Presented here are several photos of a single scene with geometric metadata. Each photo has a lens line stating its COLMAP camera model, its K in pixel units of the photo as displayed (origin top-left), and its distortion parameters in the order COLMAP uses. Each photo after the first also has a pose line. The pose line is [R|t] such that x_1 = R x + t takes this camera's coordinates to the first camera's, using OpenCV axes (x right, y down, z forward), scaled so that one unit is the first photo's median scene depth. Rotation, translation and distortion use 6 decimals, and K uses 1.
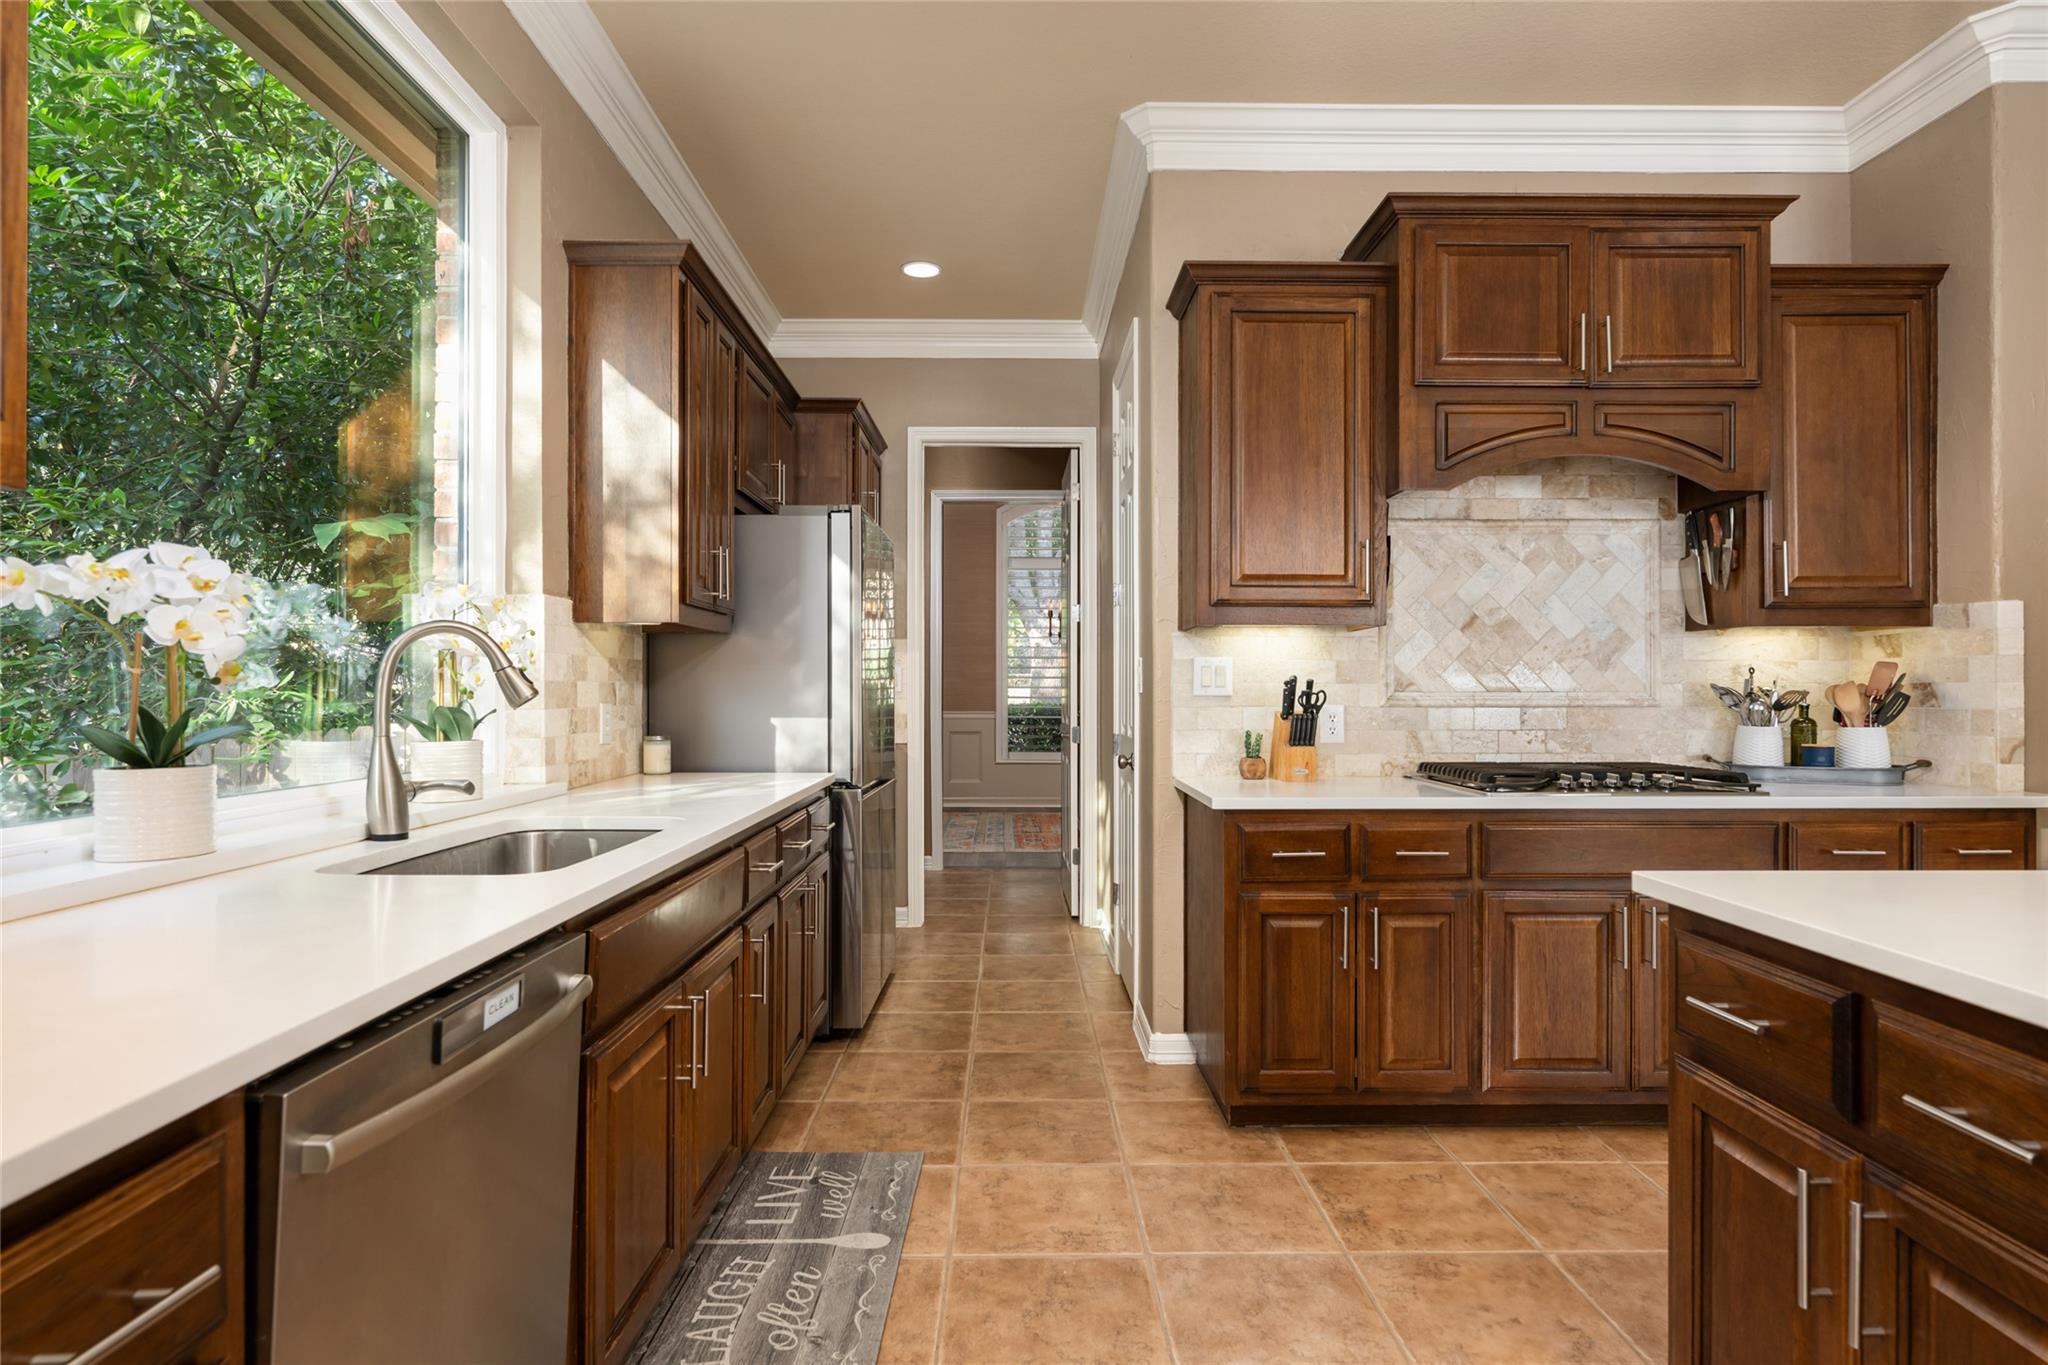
lens RADIAL K [[1045.0, 0, 1025.8], [0, 1045.0, 689.6], [0, 0, 1]] dist [-0.003525, -0.000134]
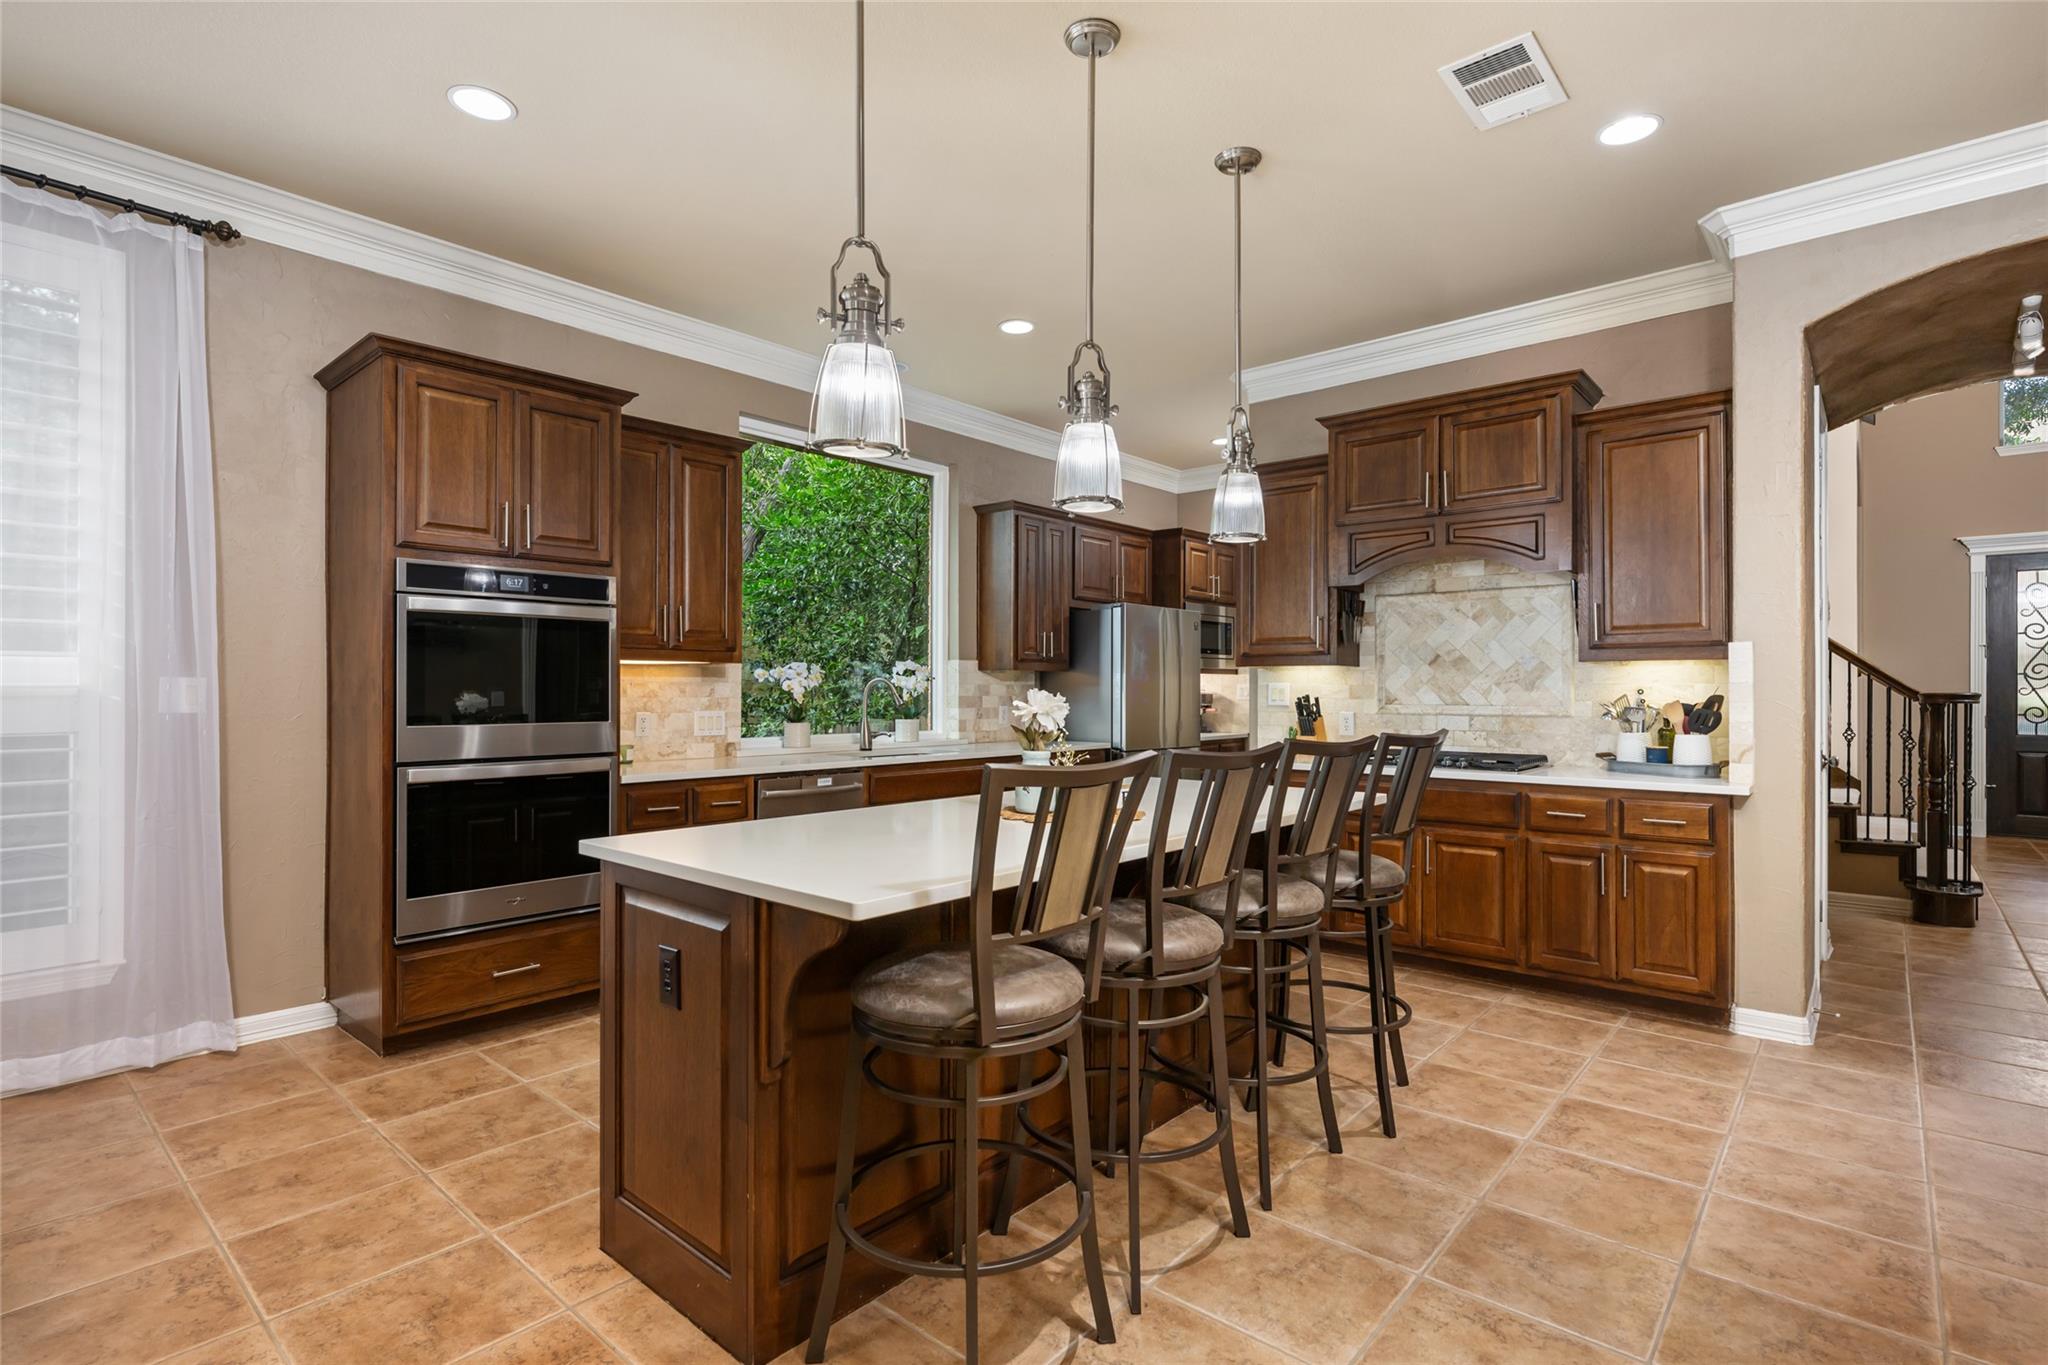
lens RADIAL K [[988.7, 0, 1022.1], [0, 988.7, 686.7], [0, 0, 1]] dist [0.002340, 0.000217]
pose [[0.746361, -0.000573, -0.665541, 0.961151], [-0.001495, 0.999996, -0.002538, -0.020422], [0.665539, 0.002889, 0.746357, -0.496957]]
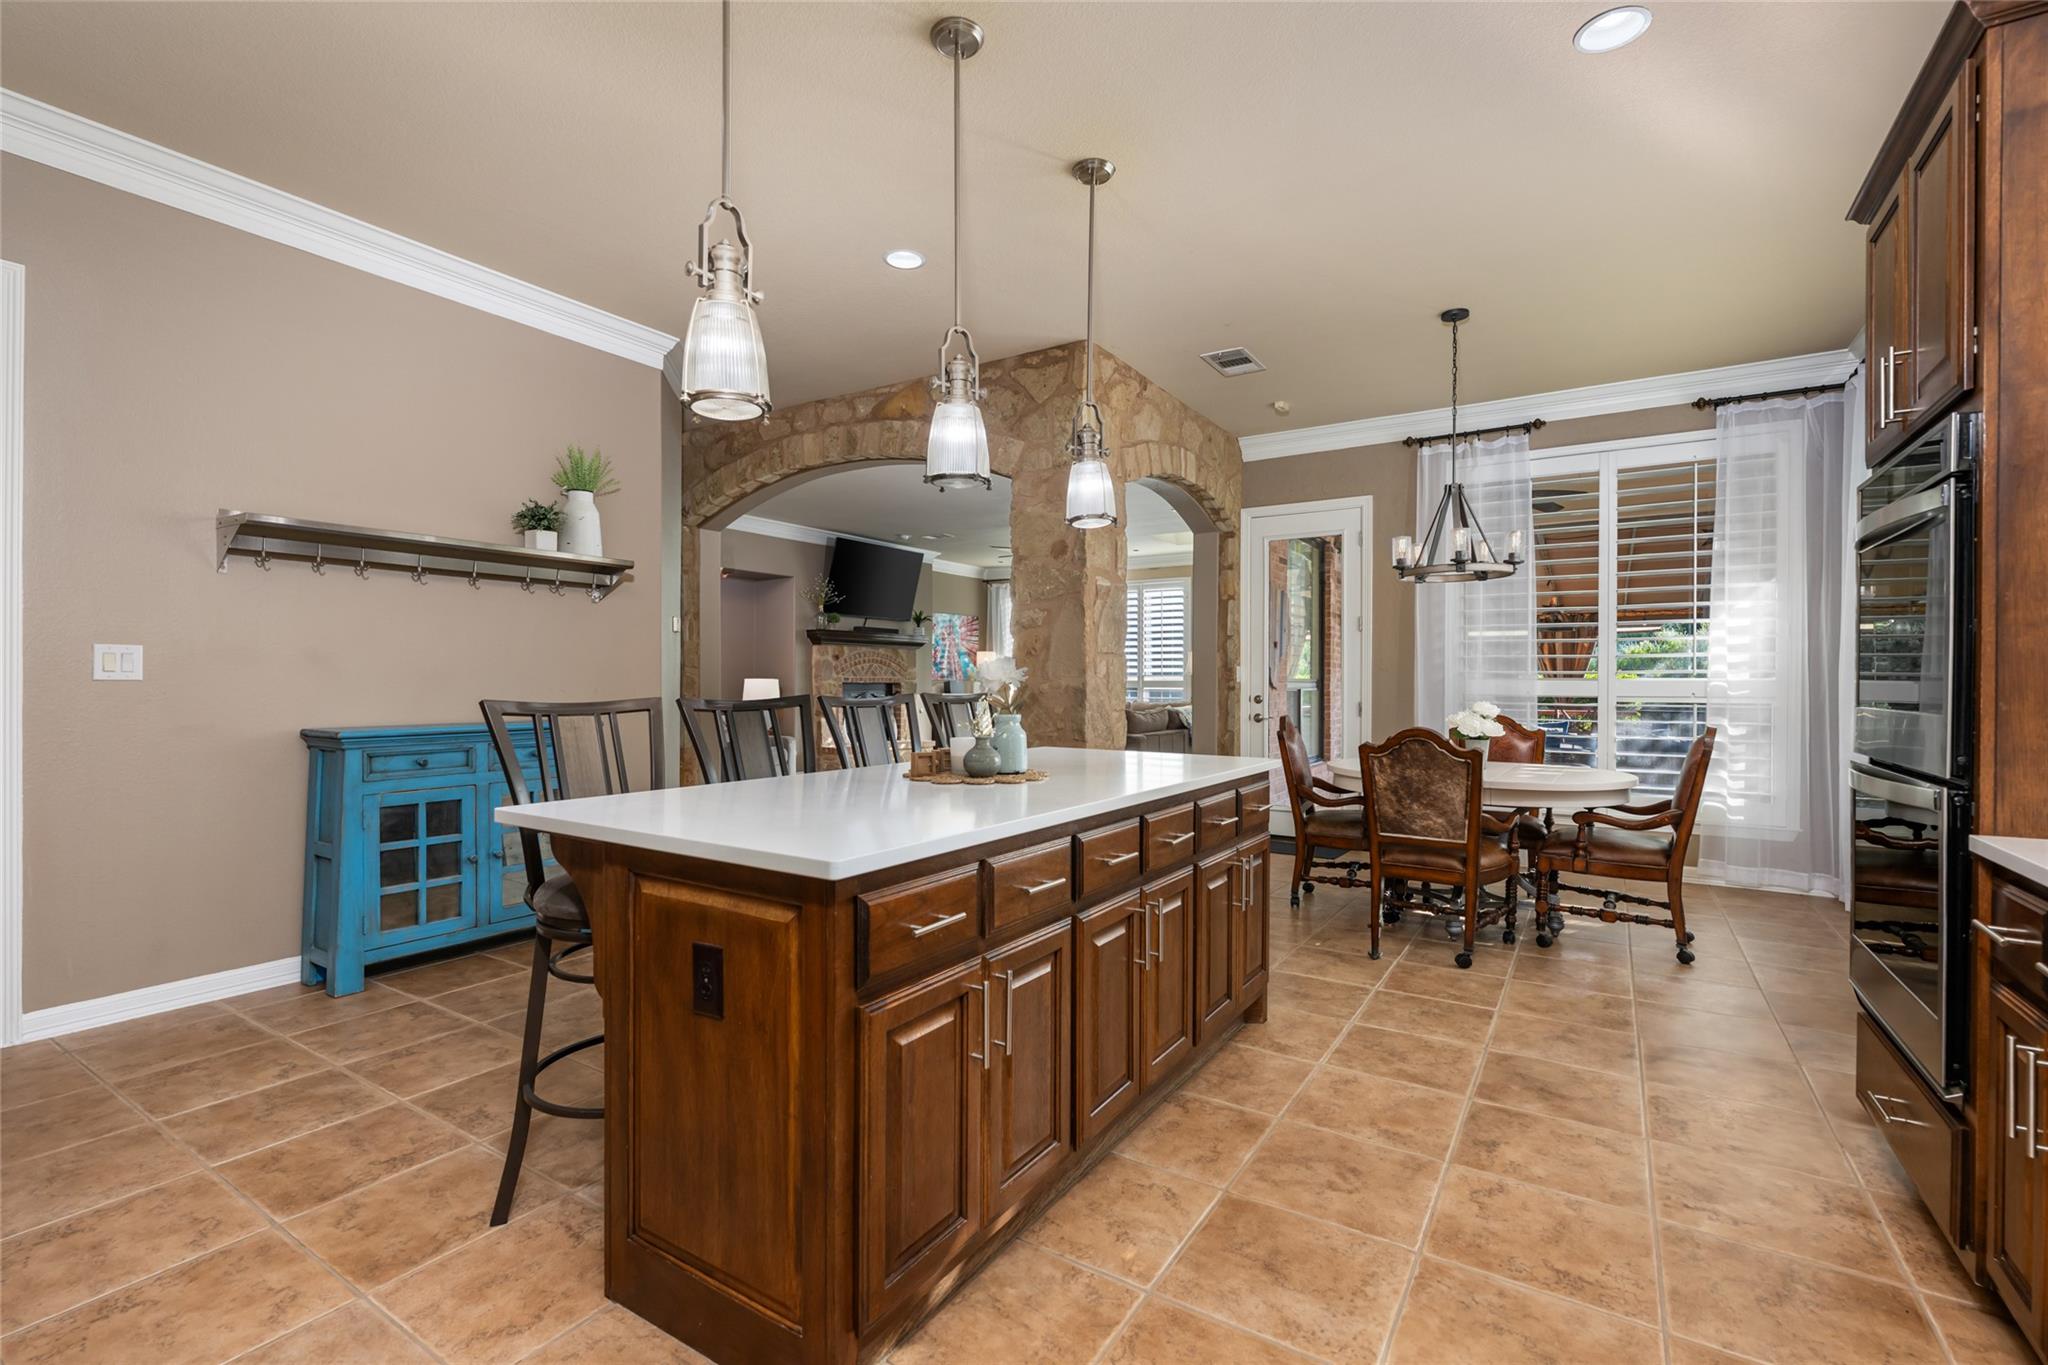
lens RADIAL K [[910.1, 0, 1017.7], [0, 910.1, 682.3], [0, 0, 1]] dist [-0.003133, -0.000313]
pose [[-0.833407, -0.004312, 0.552643, -0.021245], [-0.003700, 0.999991, 0.002223, 0.000684], [-0.552648, -0.000192, -0.833415, 0.777492]]
